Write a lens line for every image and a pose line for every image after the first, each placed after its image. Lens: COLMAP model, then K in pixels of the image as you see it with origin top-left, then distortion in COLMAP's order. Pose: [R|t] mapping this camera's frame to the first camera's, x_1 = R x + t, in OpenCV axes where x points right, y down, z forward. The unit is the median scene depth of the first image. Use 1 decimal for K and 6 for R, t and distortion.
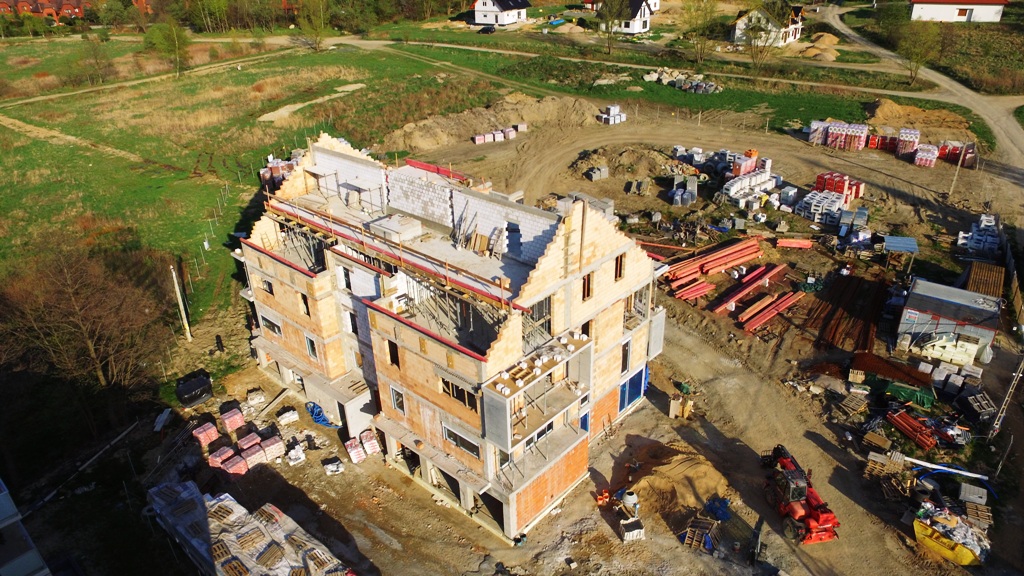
lens RADIAL K [[693.6, 0, 519.2], [0, 693.6, 295.7], [0, 0, 1]] dist [-0.122264, 0.088864]
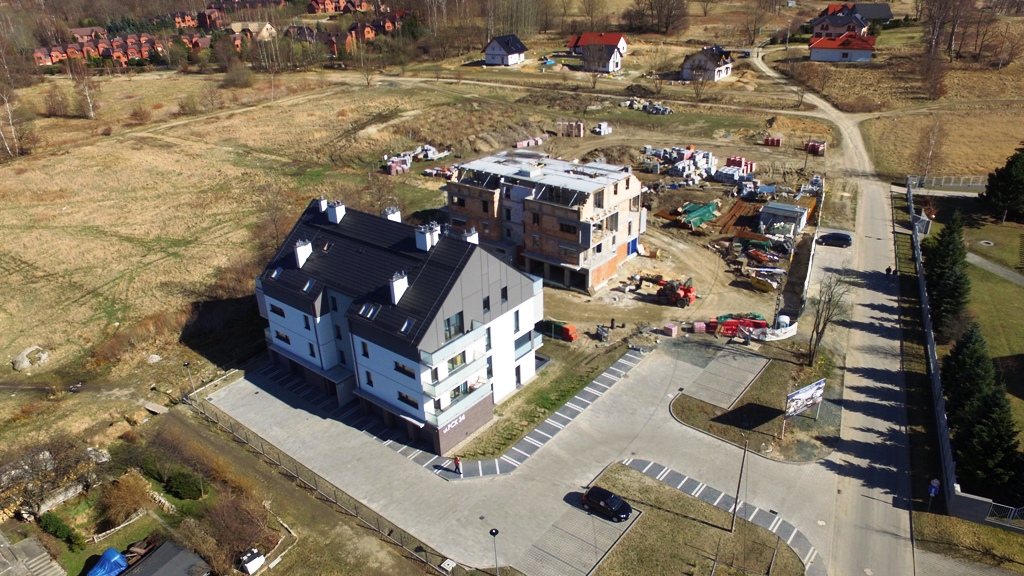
lens RADIAL K [[693.6, 0, 520.5], [0, 693.6, 291.6], [0, 0, 1]] dist [-0.122264, 0.088864]
pose [[0.998483, -0.022948, 0.050054, -0.134178], [0.025110, 0.998760, -0.042996, 0.162433], [-0.049005, 0.044188, 0.997821, -0.510678]]
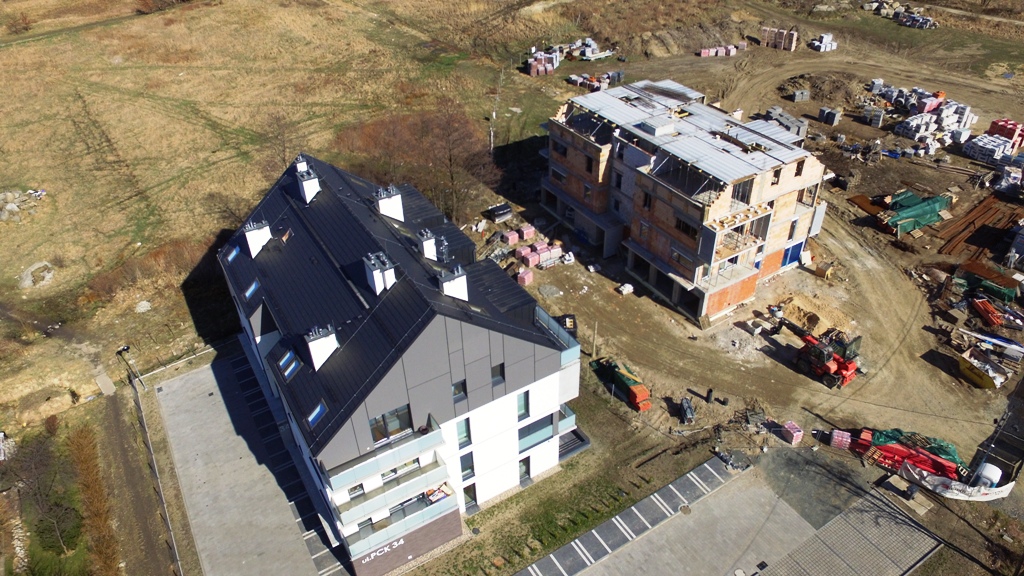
lens RADIAL K [[693.6, 0, 518.0], [0, 693.6, 291.4], [0, 0, 1]] dist [-0.122264, 0.088864]
pose [[0.957543, 0.176067, -0.228282, -0.024254], [-0.139323, 0.975850, 0.168244, 0.022710], [0.252391, -0.129296, 0.958948, -0.252201]]
